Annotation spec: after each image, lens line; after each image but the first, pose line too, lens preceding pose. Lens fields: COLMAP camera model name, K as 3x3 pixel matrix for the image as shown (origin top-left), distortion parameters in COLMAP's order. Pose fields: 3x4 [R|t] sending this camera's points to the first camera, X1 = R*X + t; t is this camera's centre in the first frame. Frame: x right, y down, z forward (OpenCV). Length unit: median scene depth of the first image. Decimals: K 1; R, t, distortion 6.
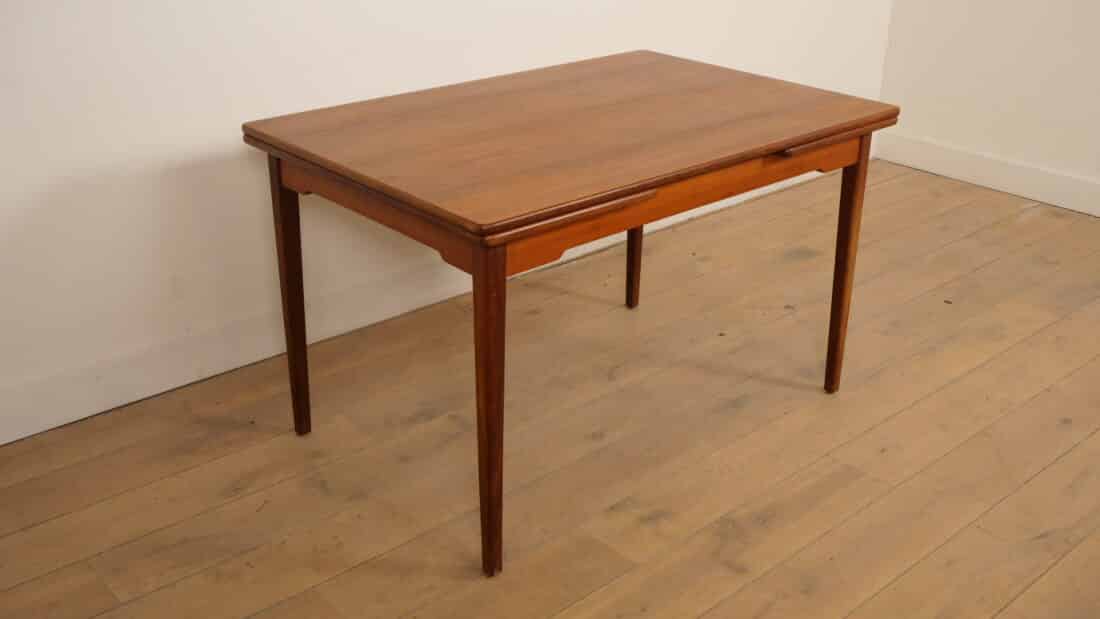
lens RADIAL K [[1142.5, 0, 549.3], [0, 1142.5, 286.6], [0, 0, 1]] dist [-0.003164, 0.004960]
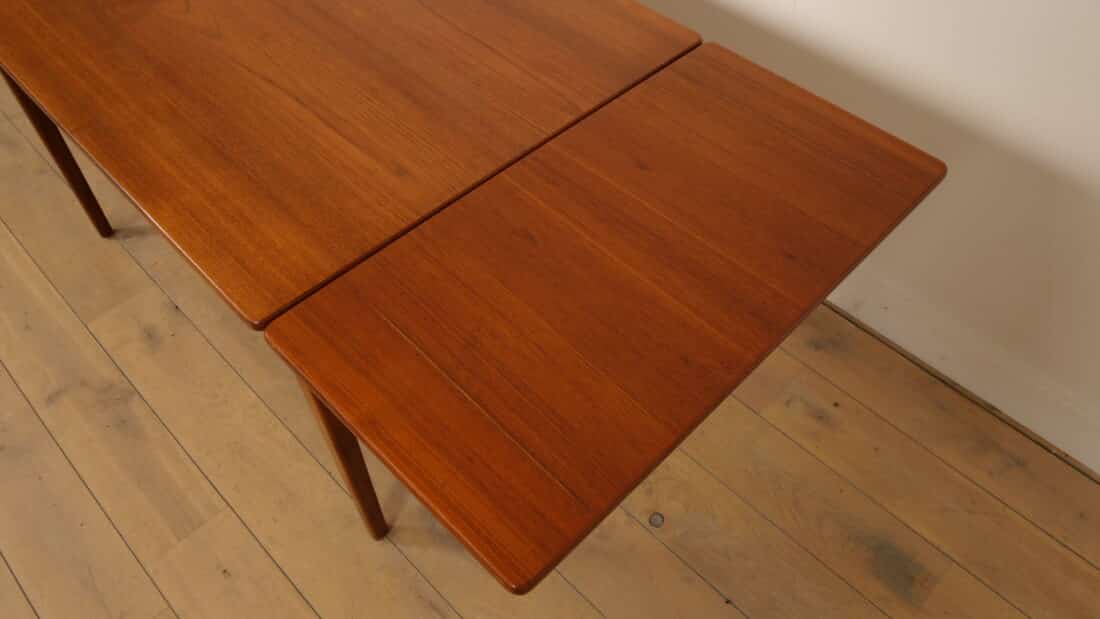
lens RADIAL K [[789.5, 0, 550.0], [0, 789.5, 309.5], [0, 0, 1]] dist [-0.041854, 0.003995]
pose [[0.062147, 0.769284, -0.635877, 0.523808], [-0.406076, 0.601481, 0.687984, -0.441878], [0.911724, 0.215458, 0.349768, 1.001065]]
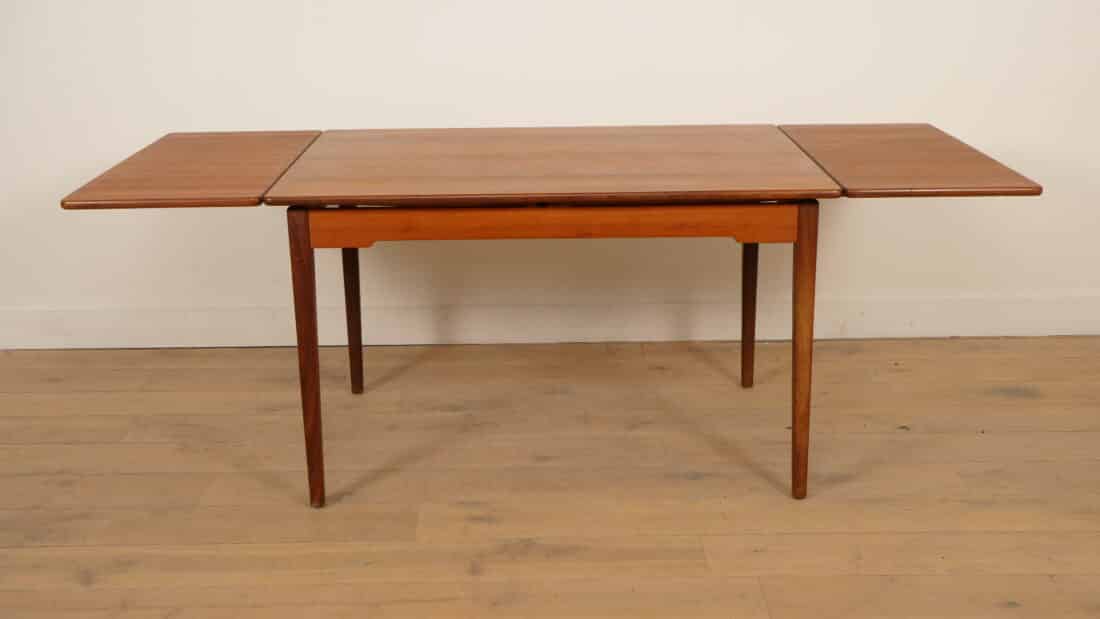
lens RADIAL K [[1253.4, 0, 543.9], [0, 1253.4, 275.6], [0, 0, 1]] dist [-0.000247, -0.022097]
pose [[0.747530, 0.170909, -0.641864, 0.789408], [-0.245237, 0.969071, -0.027575, -0.001059], [0.617299, 0.178022, 0.766323, 0.088272]]
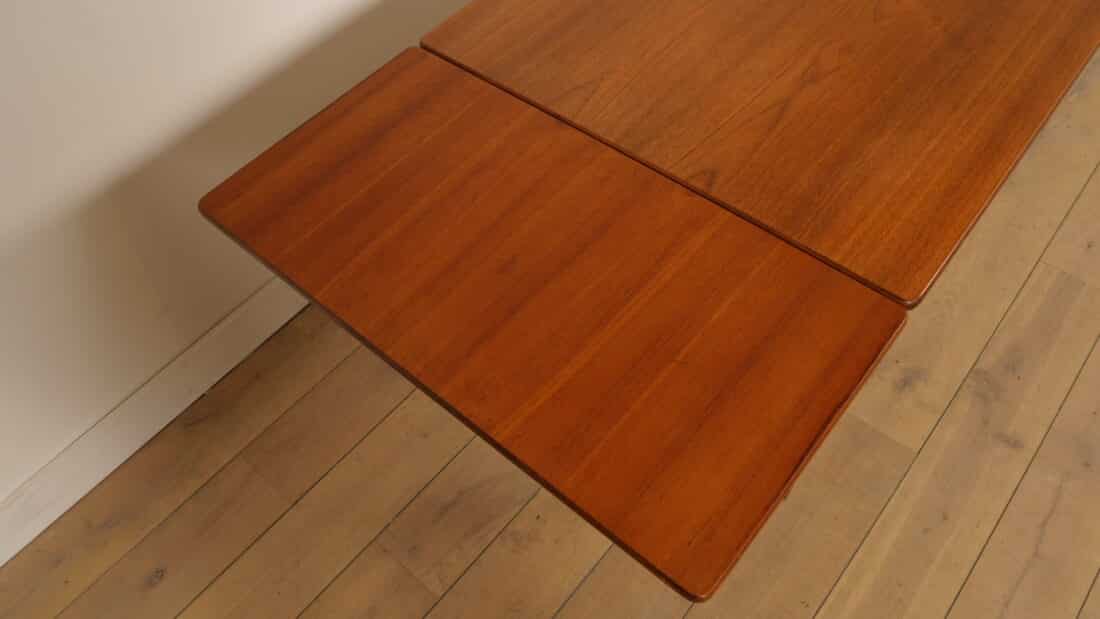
lens RADIAL K [[789.5, 0, 550.0], [0, 789.5, 309.5], [0, 0, 1]] dist [-0.041854, 0.003995]
pose [[0.988472, -0.150952, 0.011682, -0.202879], [0.122099, 0.840402, 0.528031, -0.234595], [-0.089525, -0.520517, 0.849145, 0.440702]]
